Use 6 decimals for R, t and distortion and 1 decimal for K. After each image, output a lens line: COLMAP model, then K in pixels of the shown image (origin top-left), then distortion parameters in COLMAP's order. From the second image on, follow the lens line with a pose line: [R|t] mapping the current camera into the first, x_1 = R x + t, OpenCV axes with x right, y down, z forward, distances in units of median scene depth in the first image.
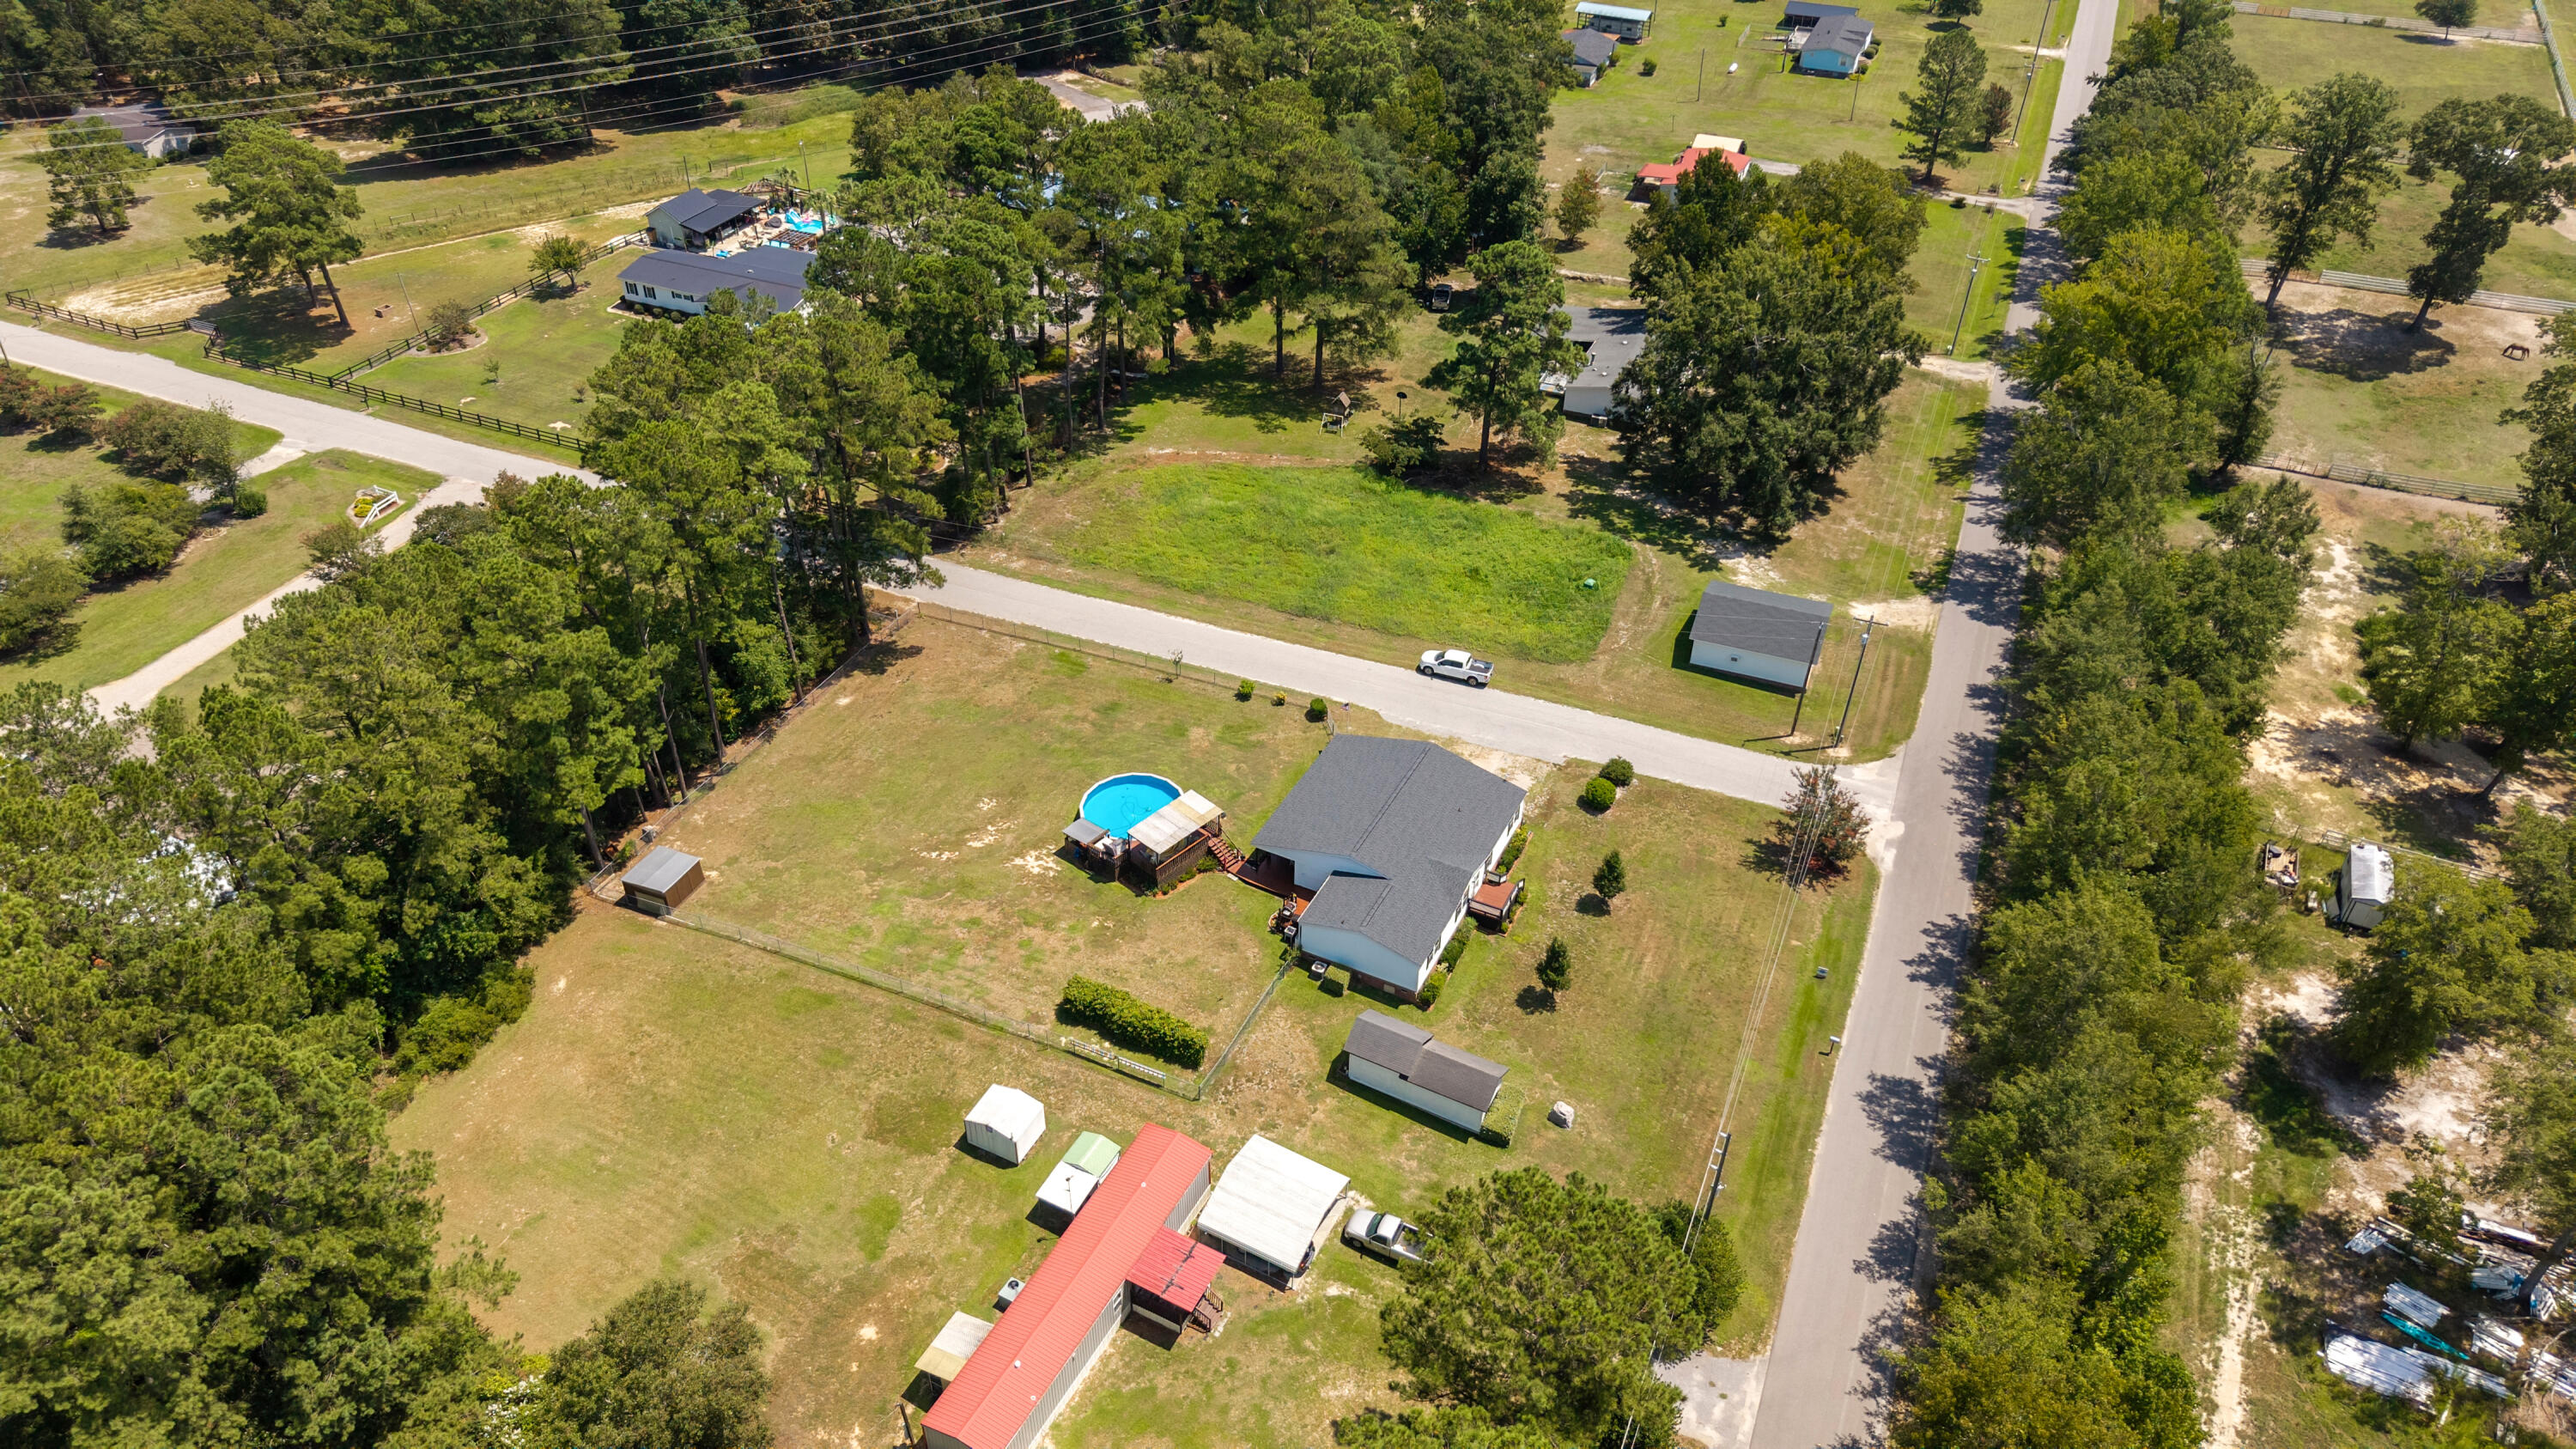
lens RADIAL K [[1707.2, 0, 1295.1], [0, 1707.2, 747.3], [0, 0, 1]] dist [0.021082, -0.022508]
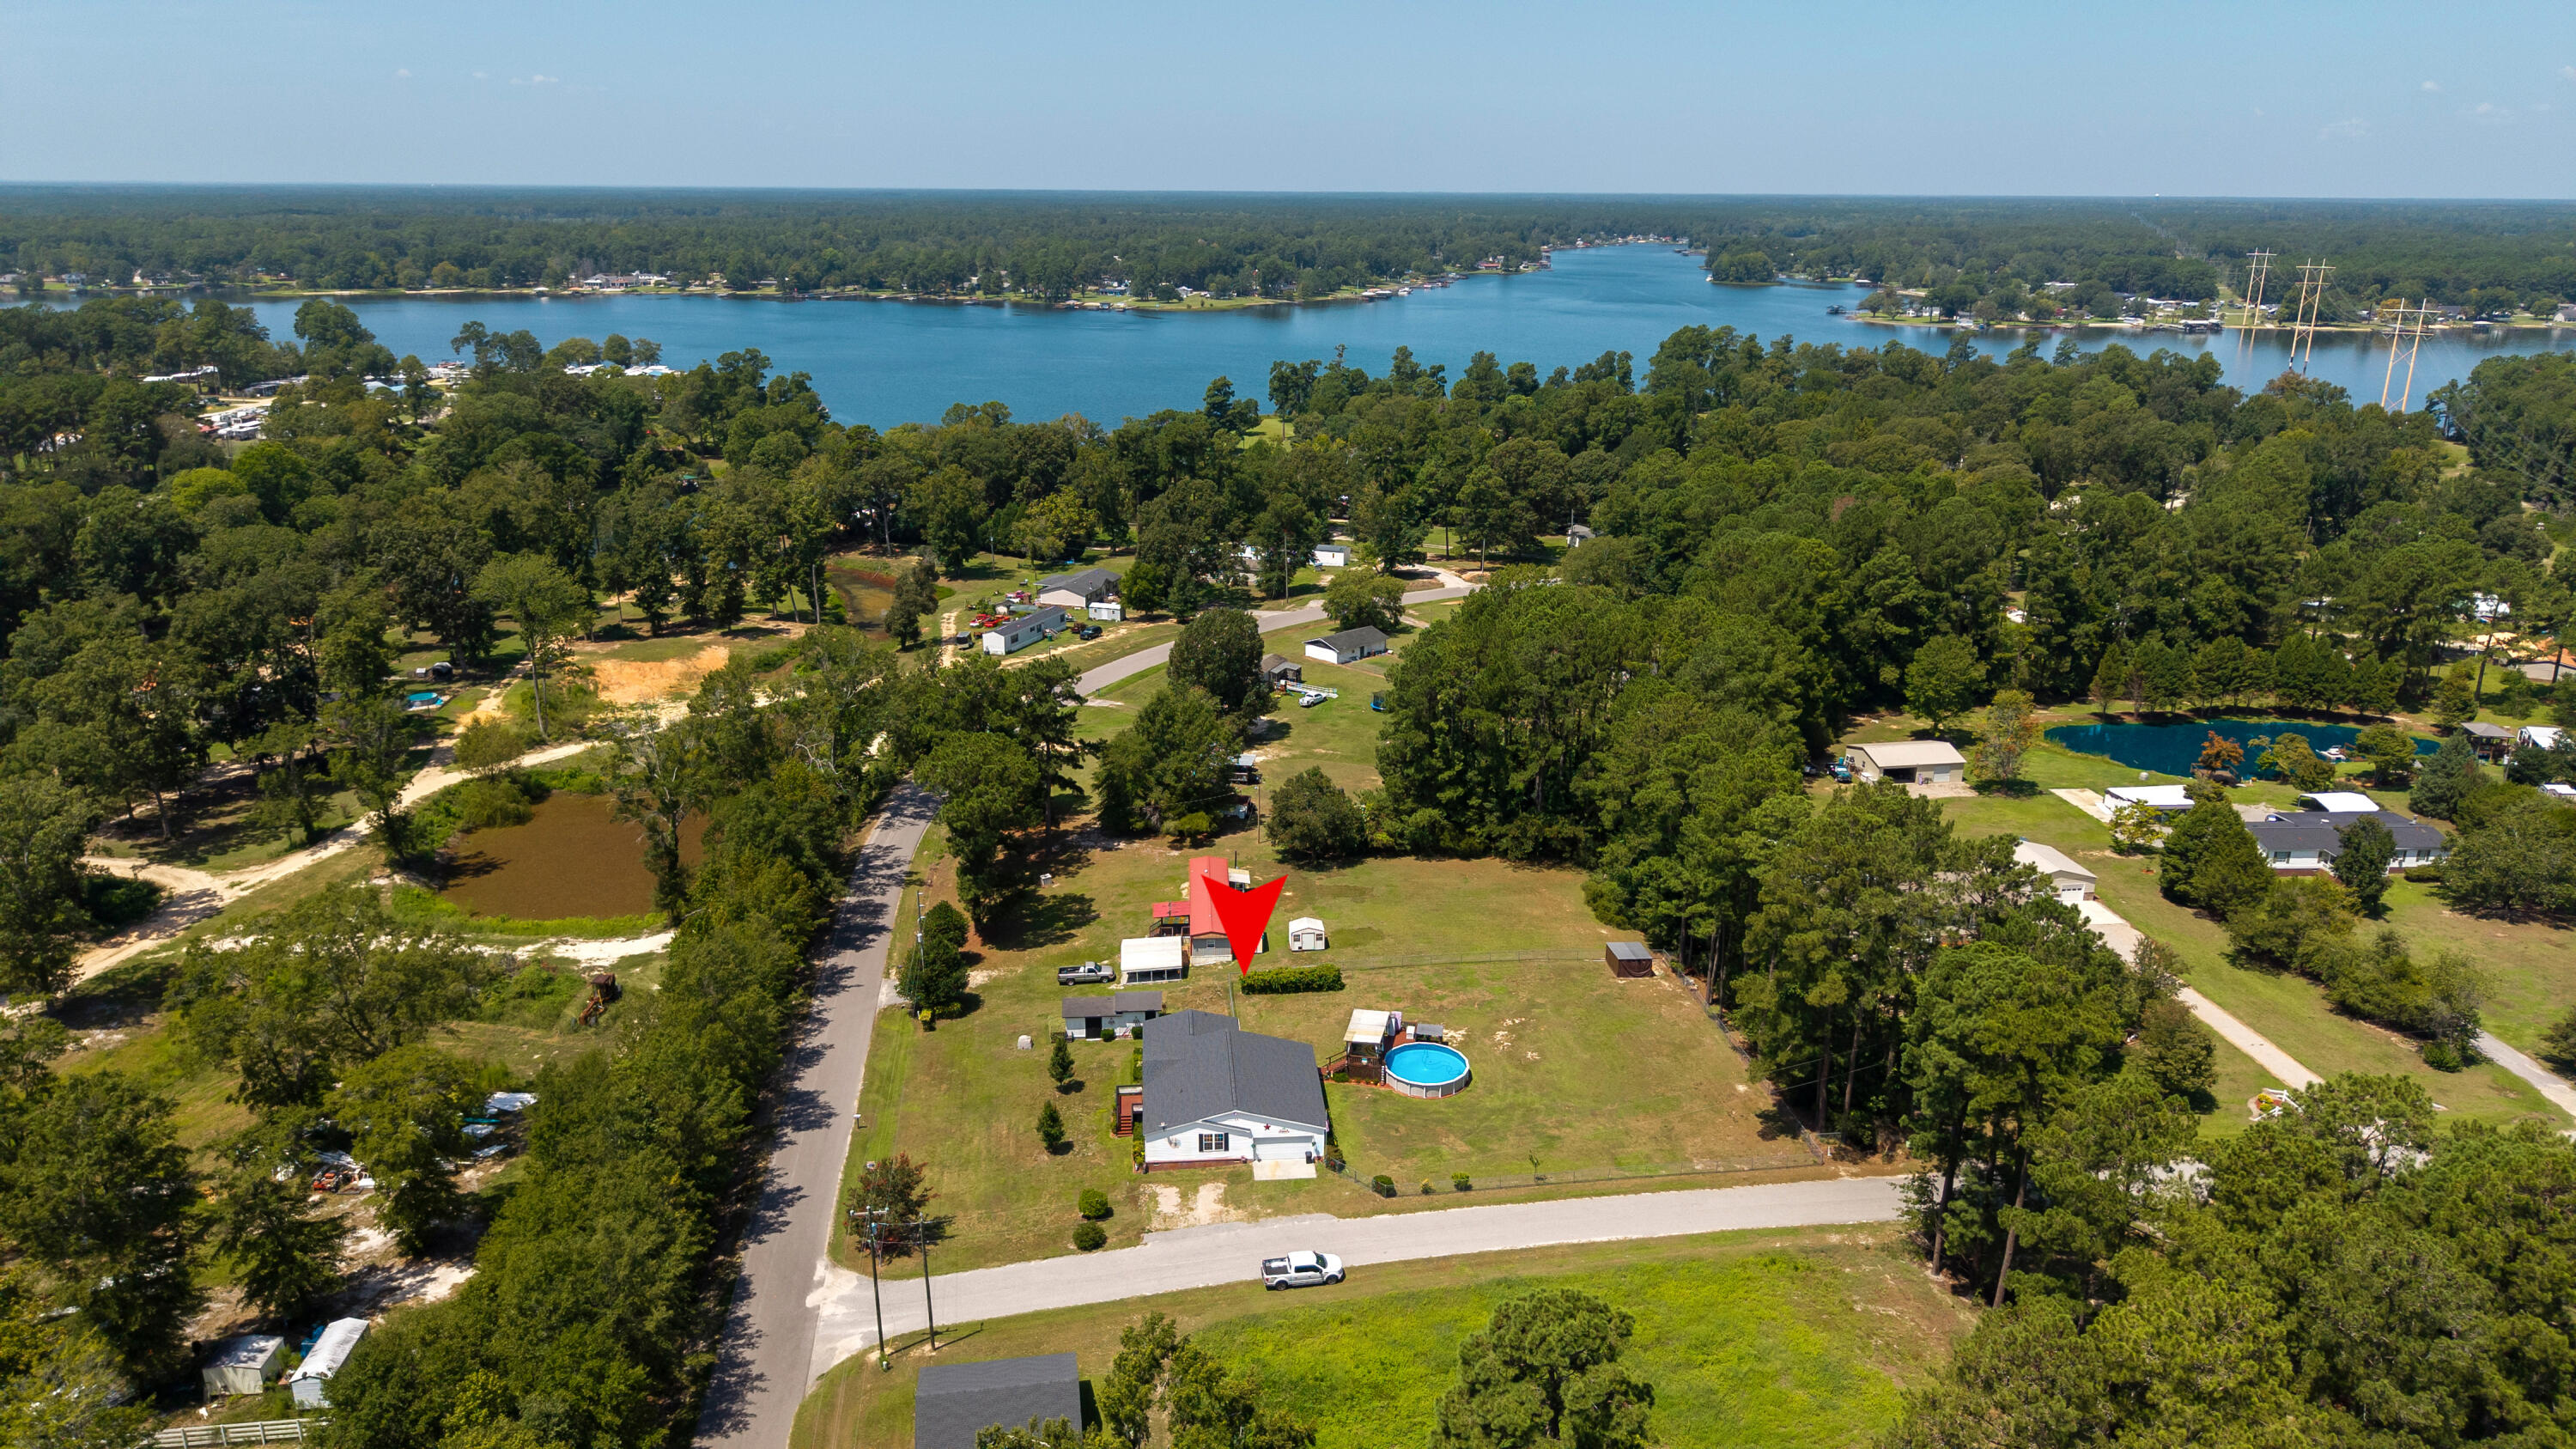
lens RADIAL K [[1707.2, 0, 1293.6], [0, 1707.2, 729.7], [0, 0, 1]] dist [0.021082, -0.022508]
pose [[-0.854813, 0.142428, -0.499009, 0.615458], [-0.330086, 0.592758, 0.734630, -1.062875], [0.400423, 0.792687, -0.459684, 1.428992]]
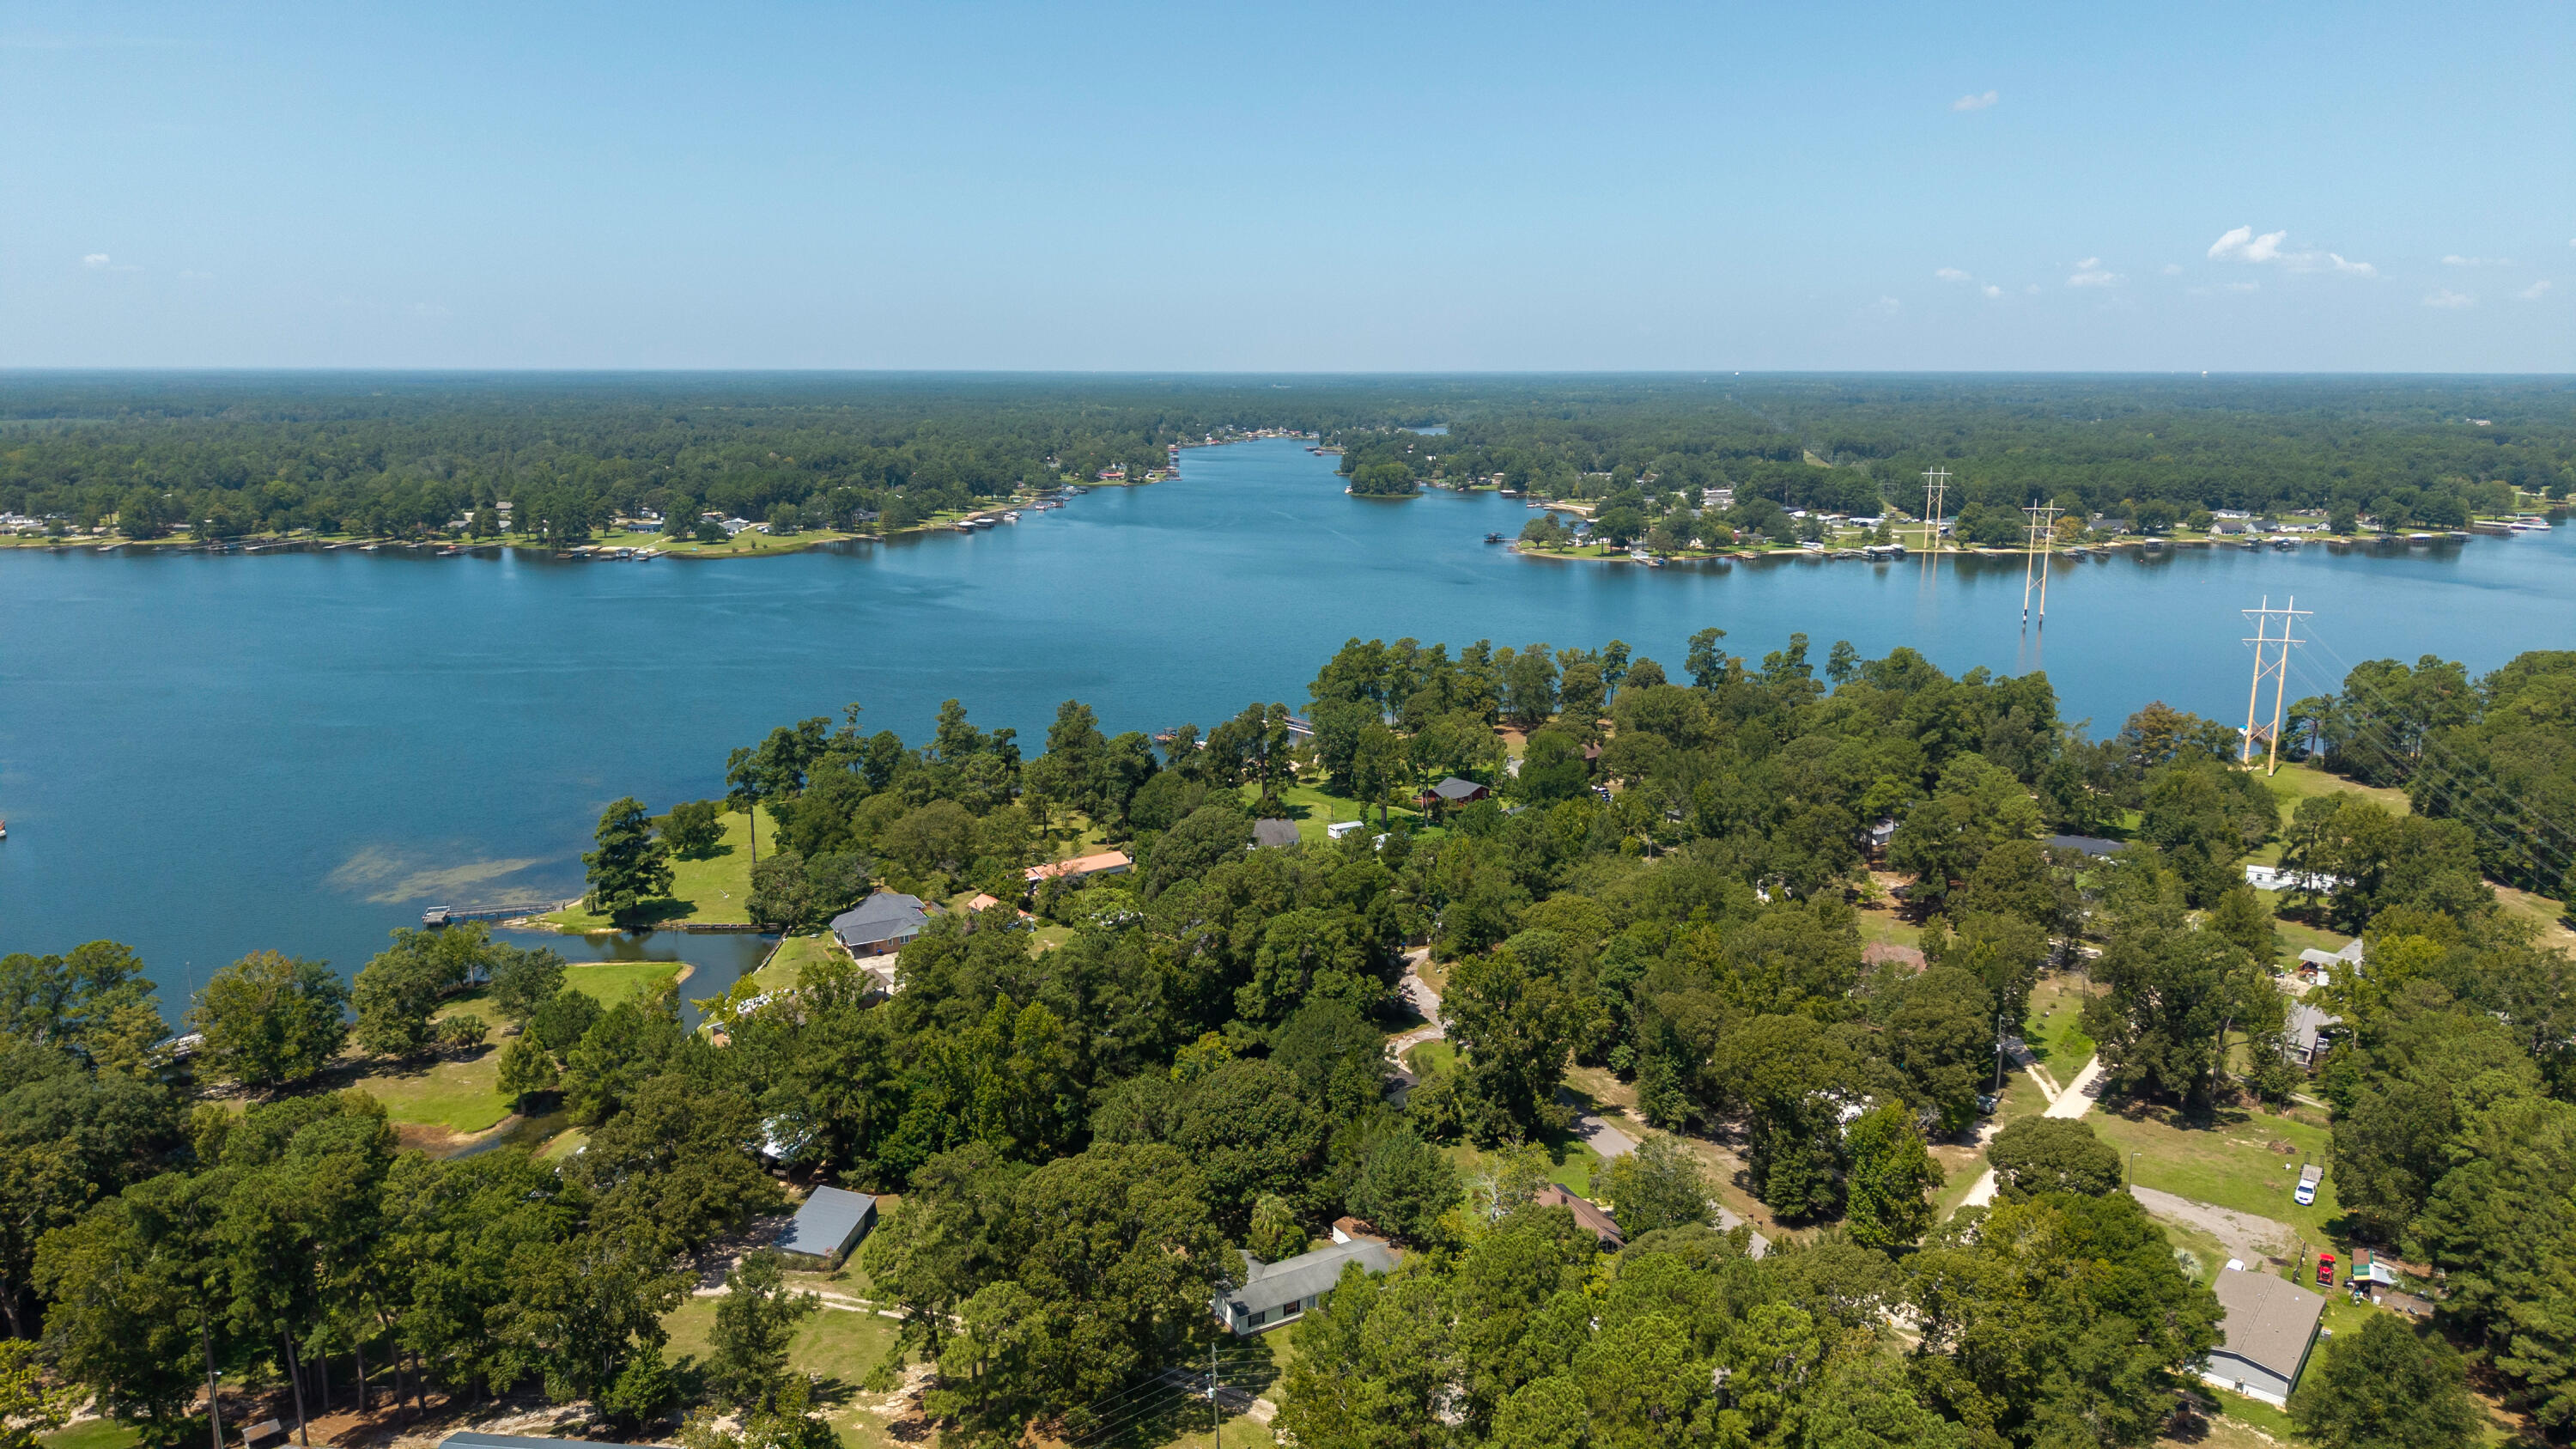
lens RADIAL K [[1707.2, 0, 1298.0], [0, 1707.2, 771.2], [0, 0, 1]] dist [0.021082, -0.022508]
pose [[-0.727866, 0.147828, -0.669595, -0.613939], [-0.427913, 0.665102, 0.611988, -0.367640], [0.535818, 0.731974, -0.420848, 0.172289]]
